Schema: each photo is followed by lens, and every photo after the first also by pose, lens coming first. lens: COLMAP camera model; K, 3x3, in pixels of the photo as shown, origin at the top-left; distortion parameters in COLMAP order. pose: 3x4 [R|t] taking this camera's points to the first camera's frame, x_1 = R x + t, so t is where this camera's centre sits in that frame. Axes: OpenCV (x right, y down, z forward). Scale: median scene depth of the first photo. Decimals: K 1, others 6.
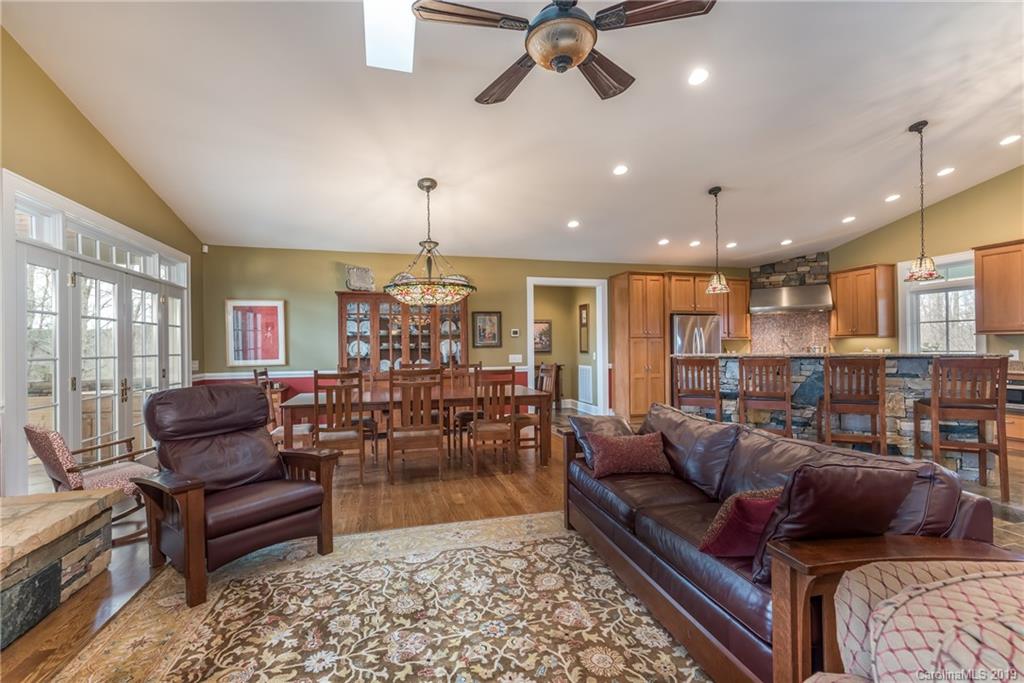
lens RADIAL K [[455.3, 0, 512.7], [0, 455.3, 343.9], [0, 0, 1]] dist [0.013338, -0.000063]
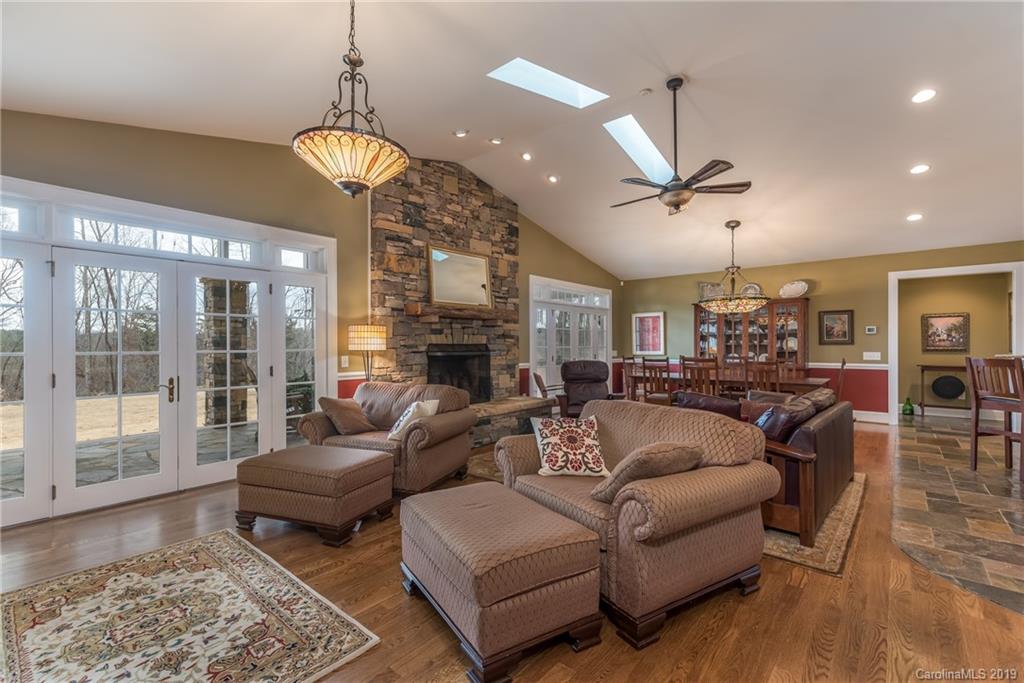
lens RADIAL K [[455.3, 0, 512.7], [0, 455.3, 343.9], [0, 0, 1]] dist [0.013338, -0.000063]
pose [[0.563135, 0.009095, -0.826315, 0.573842], [0.000676, 0.999934, 0.011467, -0.009270], [0.826365, -0.007015, 0.563091, -0.314153]]
